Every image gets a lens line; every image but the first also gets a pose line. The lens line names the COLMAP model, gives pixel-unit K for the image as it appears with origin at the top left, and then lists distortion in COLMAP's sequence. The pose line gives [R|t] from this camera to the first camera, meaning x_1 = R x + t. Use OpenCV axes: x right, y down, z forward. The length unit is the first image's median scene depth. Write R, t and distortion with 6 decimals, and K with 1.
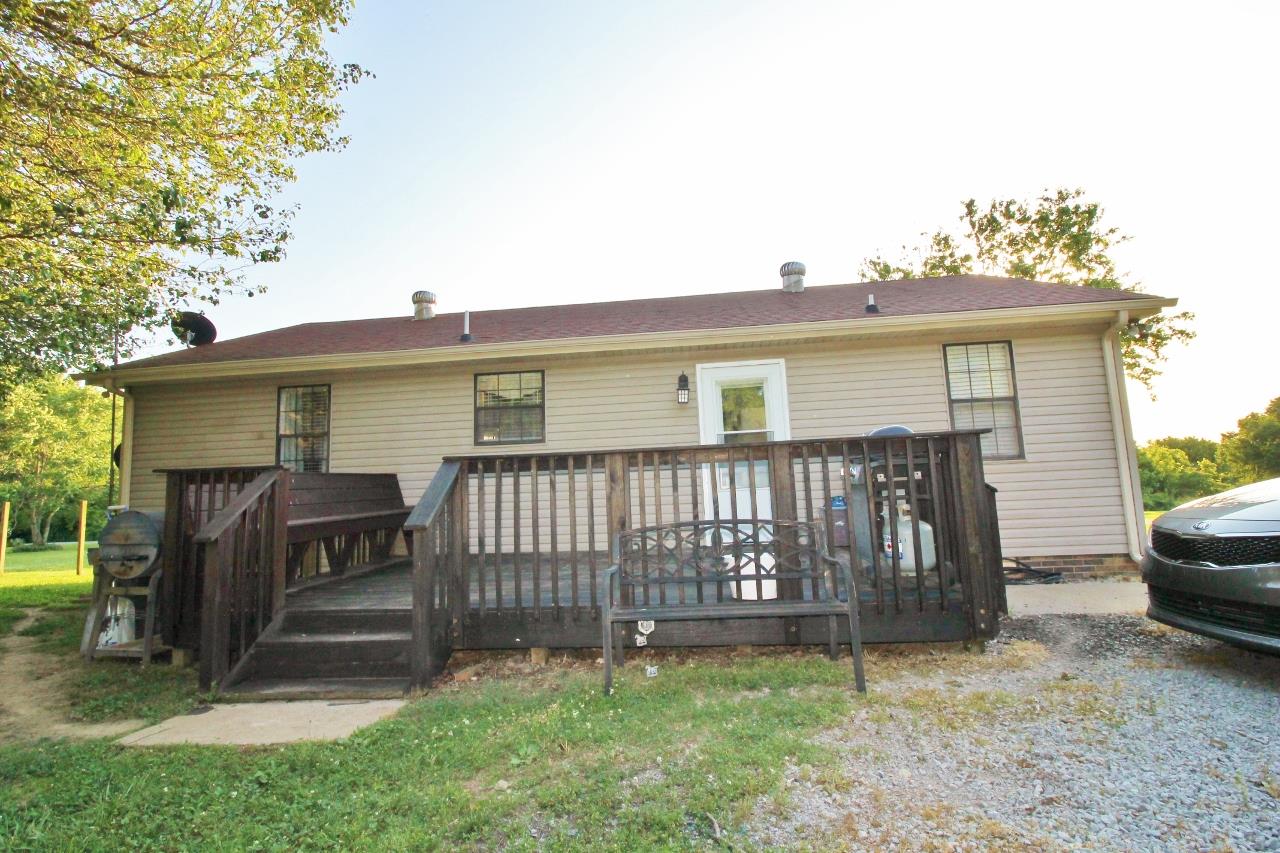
lens RADIAL K [[600.6, 0, 633.4], [0, 600.6, 410.7], [0, 0, 1]] dist [-0.001950, -0.012789]
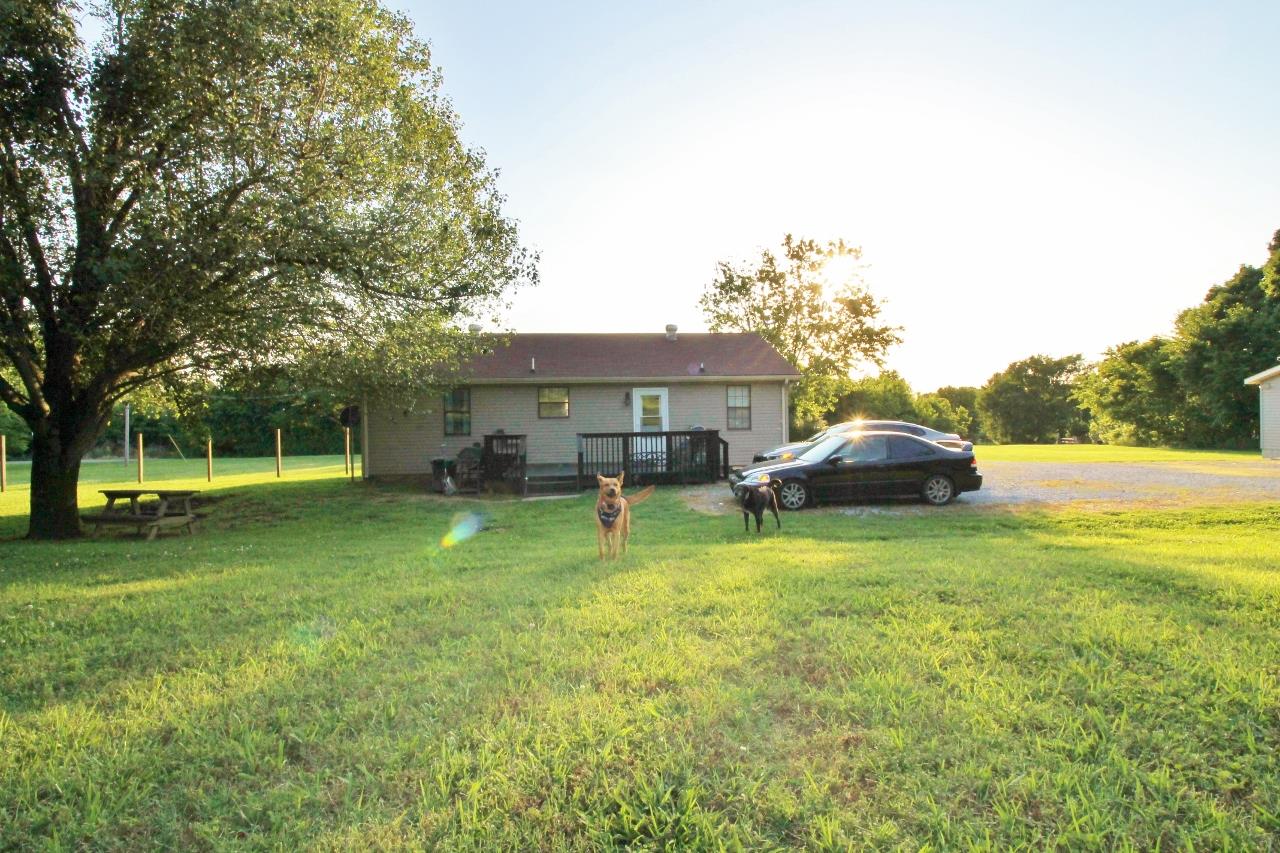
lens RADIAL K [[600.6, 0, 633.4], [0, 600.6, 410.7], [0, 0, 1]] dist [-0.001950, -0.012789]
pose [[0.974413, 0.024879, 0.223383, -0.301966], [-0.051830, 0.991941, 0.115612, -0.186014], [-0.218707, -0.124231, 0.967850, -0.957167]]
